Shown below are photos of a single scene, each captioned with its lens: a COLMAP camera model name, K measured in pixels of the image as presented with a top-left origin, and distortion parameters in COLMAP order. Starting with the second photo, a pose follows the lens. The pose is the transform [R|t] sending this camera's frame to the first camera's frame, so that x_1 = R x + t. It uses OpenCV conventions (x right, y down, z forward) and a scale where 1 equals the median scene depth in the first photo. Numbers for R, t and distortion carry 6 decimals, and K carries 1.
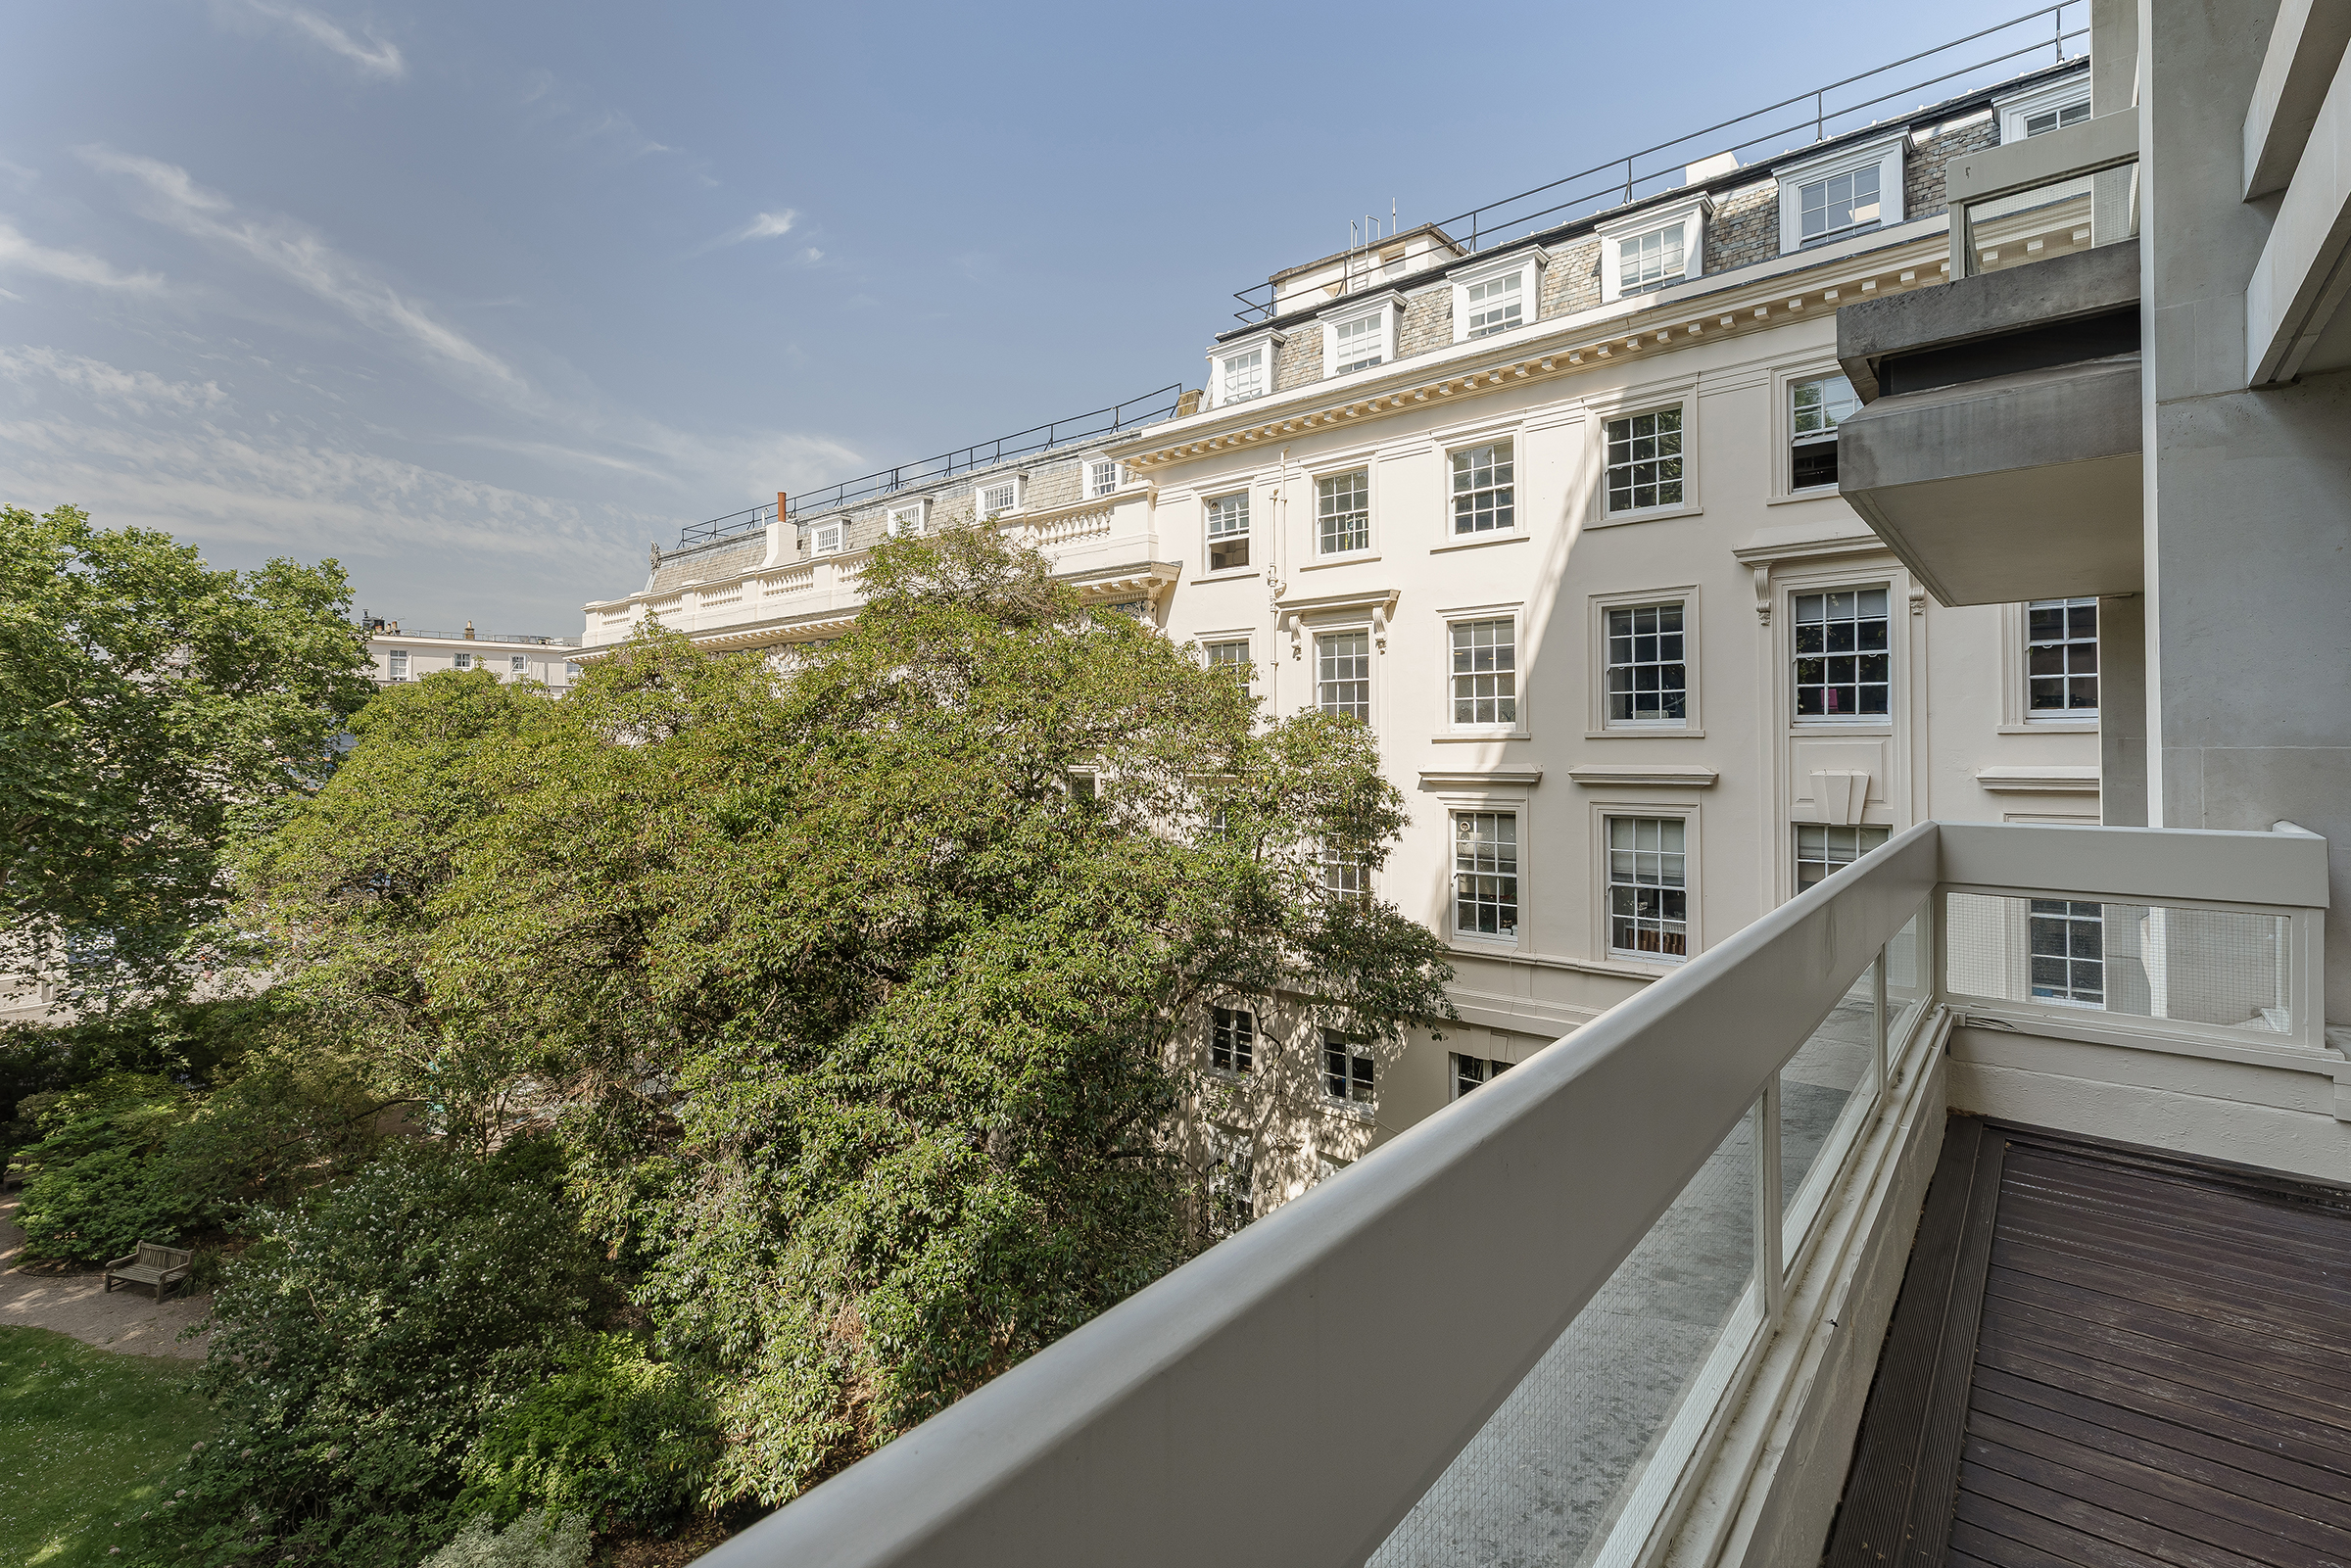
lens RADIAL K [[1049.2, 0, 1164.5], [0, 1049.2, 726.2], [0, 0, 1]] dist [0.000839, -0.000146]
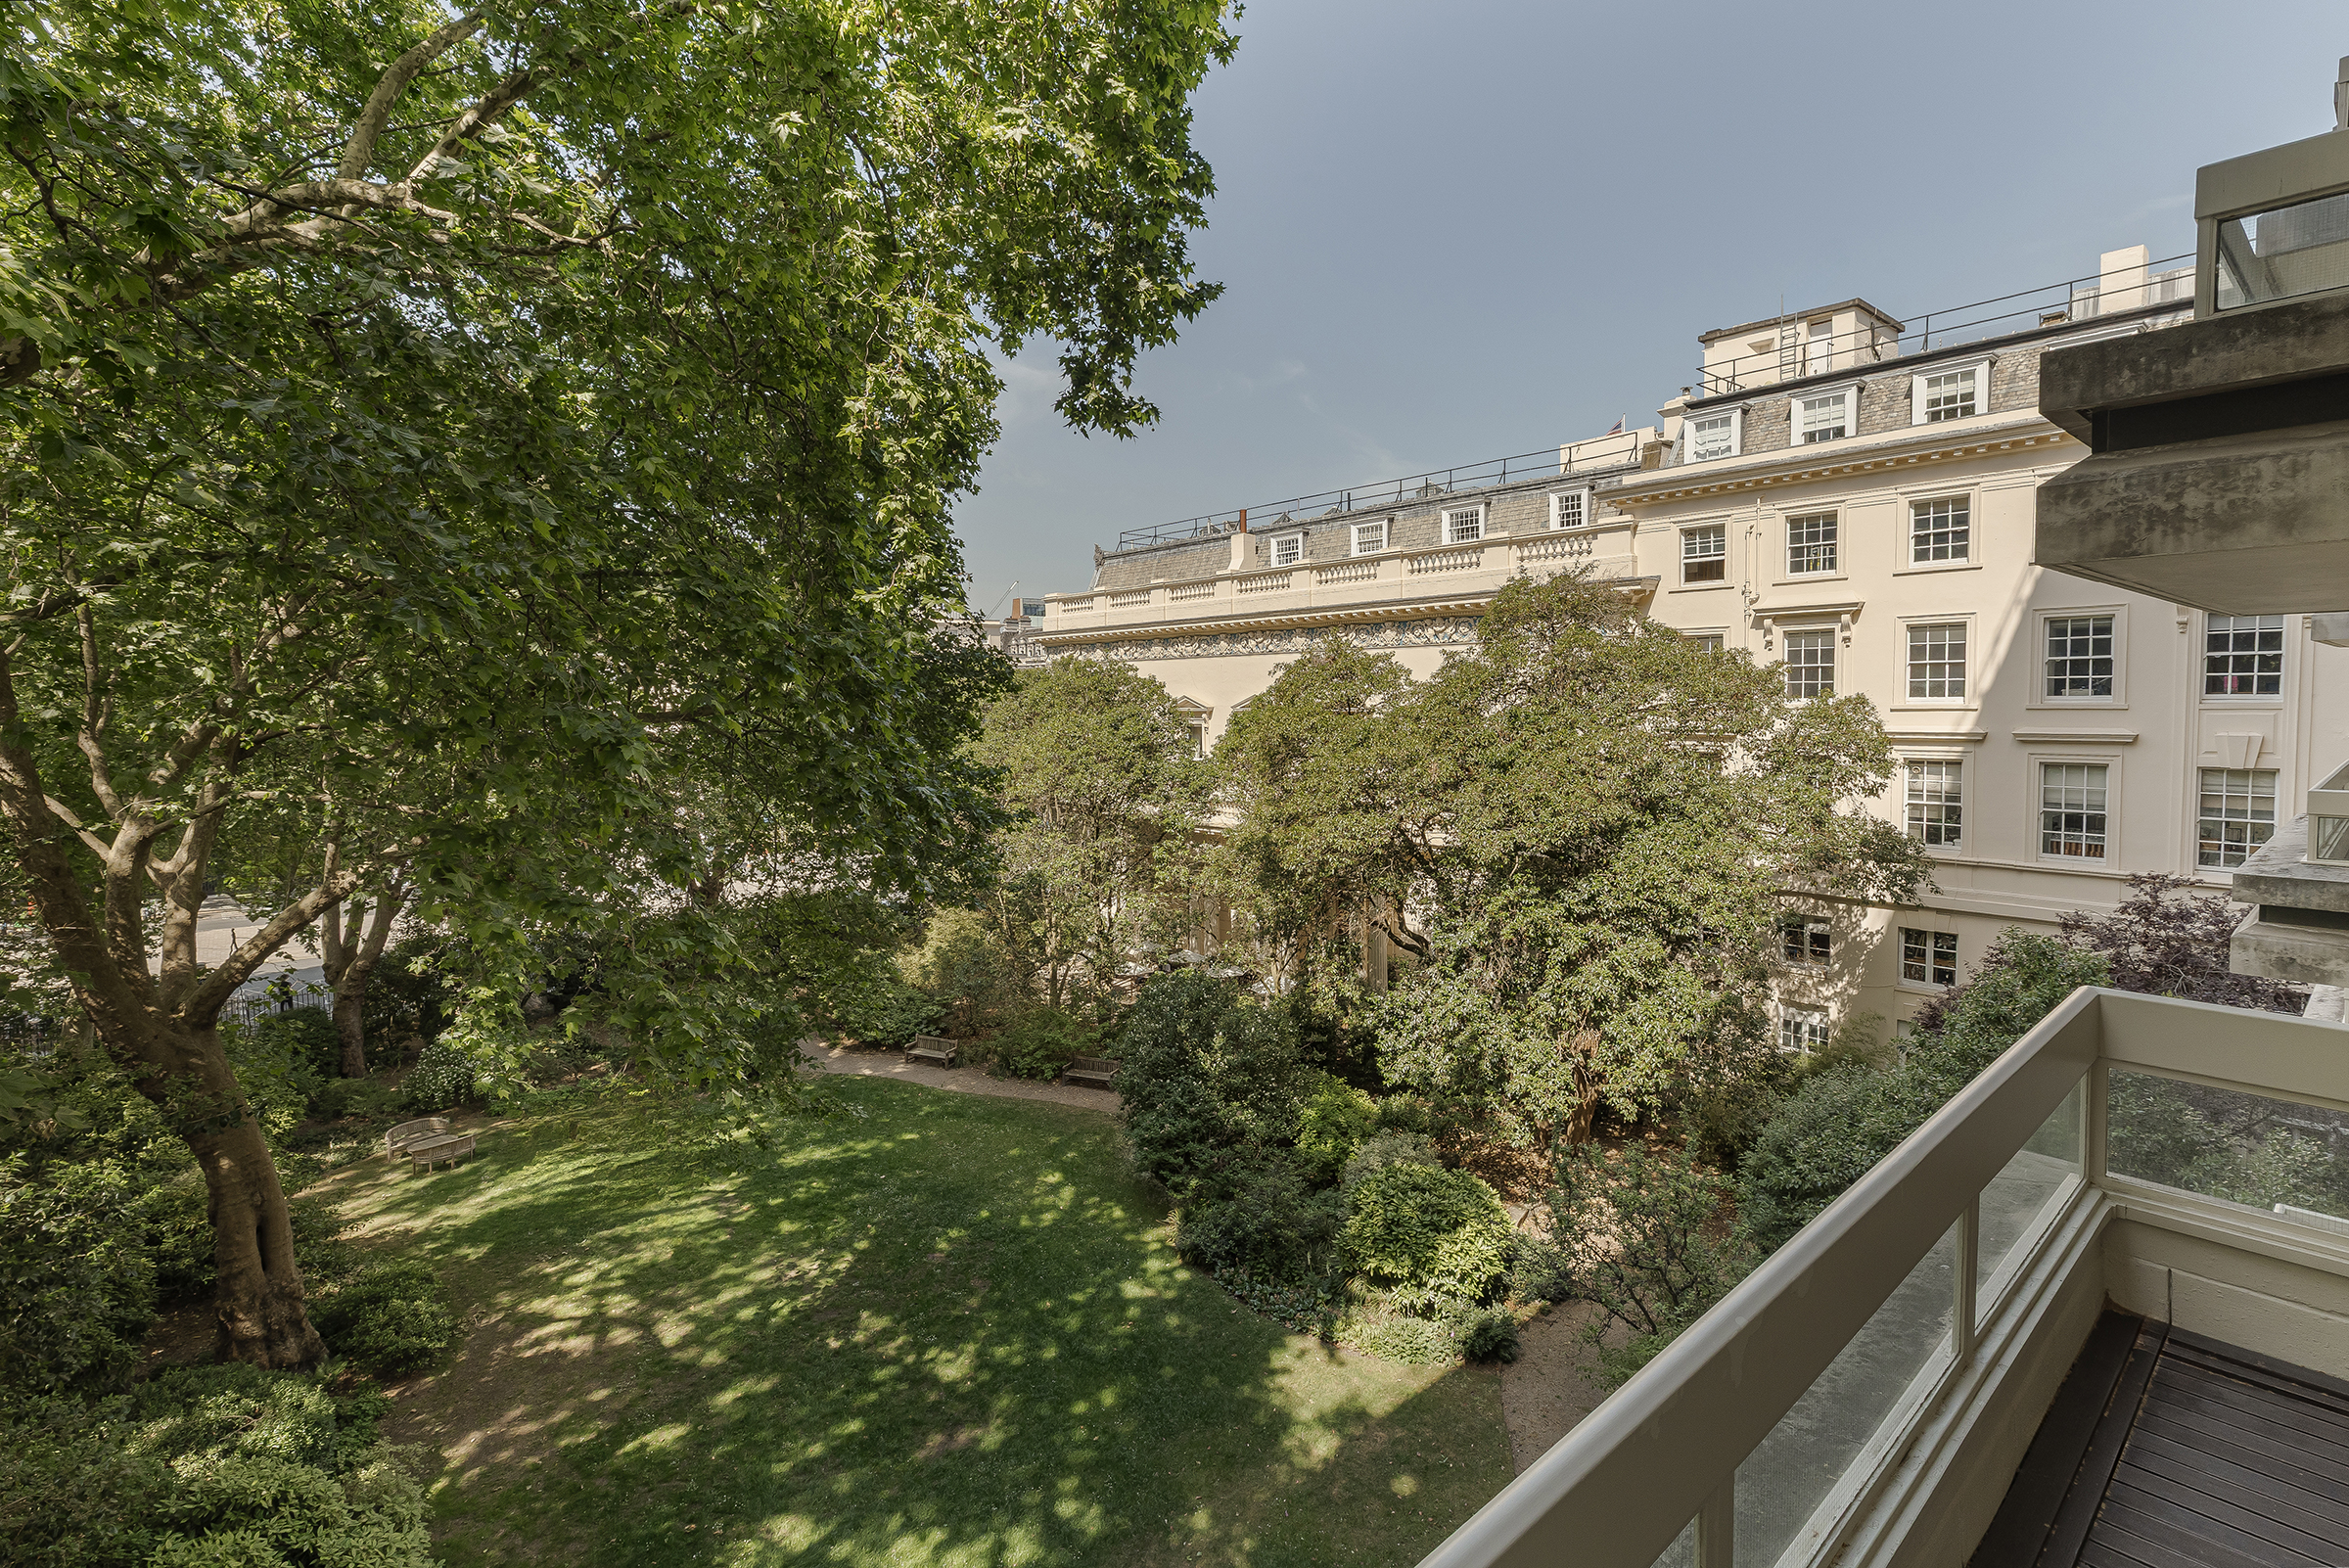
lens RADIAL K [[1004.4, 0, 1227.2], [0, 1004.4, 744.0], [0, 0, 1]] dist [0.002961, 0.000103]
pose [[0.986921, 0.001620, -0.161199, -0.368879], [0.008432, 0.998062, 0.061651, -0.028296], [0.160986, -0.062204, 0.984994, -0.434136]]
